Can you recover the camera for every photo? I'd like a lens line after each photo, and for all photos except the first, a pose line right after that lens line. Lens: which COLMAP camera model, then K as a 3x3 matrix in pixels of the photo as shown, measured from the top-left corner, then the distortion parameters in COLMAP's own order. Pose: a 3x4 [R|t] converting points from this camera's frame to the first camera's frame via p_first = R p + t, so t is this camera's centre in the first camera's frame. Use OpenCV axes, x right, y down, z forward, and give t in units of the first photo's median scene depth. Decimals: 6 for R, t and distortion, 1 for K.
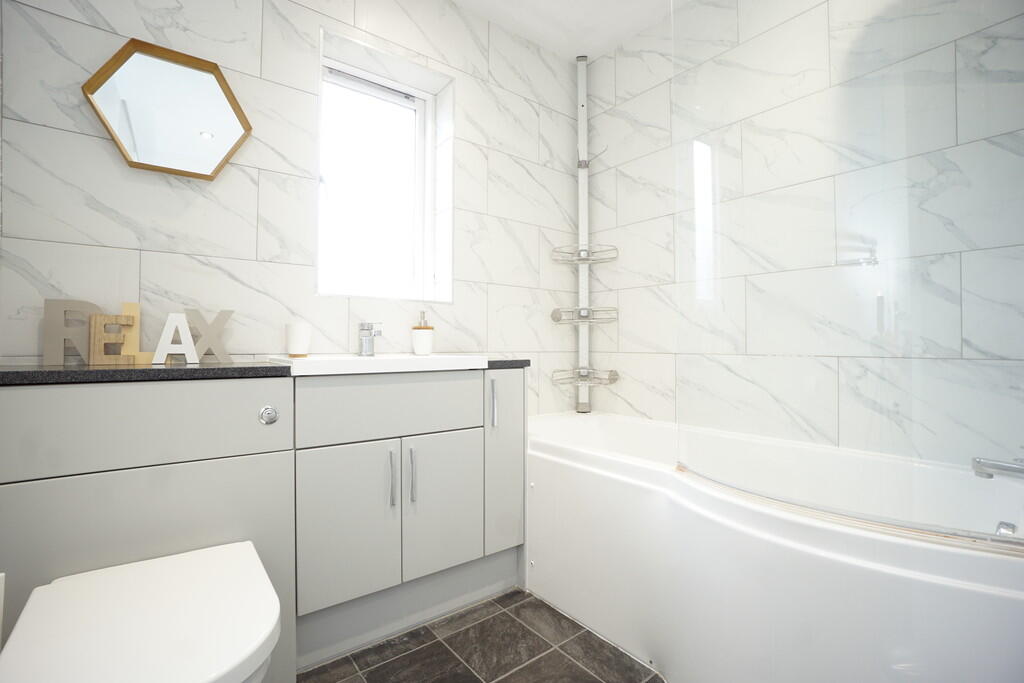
lens RADIAL K [[453.9, 0, 512.0], [0, 453.9, 341.5], [0, 0, 1]] dist [-0.063453, 0.023620]
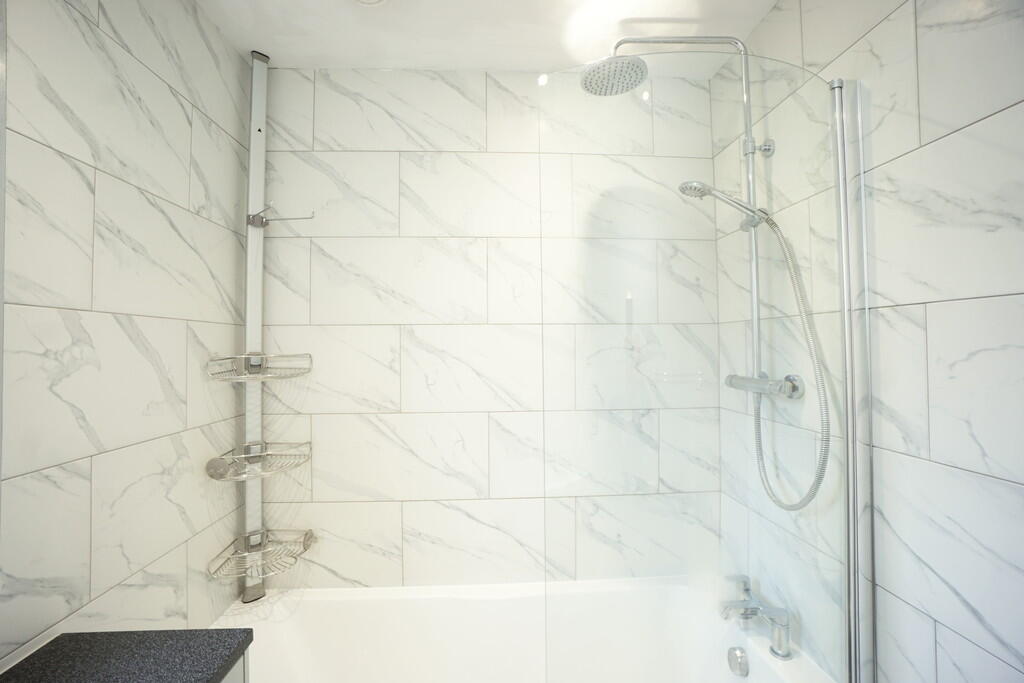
lens RADIAL K [[453.9, 0, 512.0], [0, 453.9, 341.5], [0, 0, 1]] dist [-0.063453, 0.023620]
pose [[0.577841, 0.008988, 0.816100, -0.157048], [-0.000602, 0.999944, -0.010587, -0.221758], [-0.816149, 0.005627, 0.577814, 0.342028]]
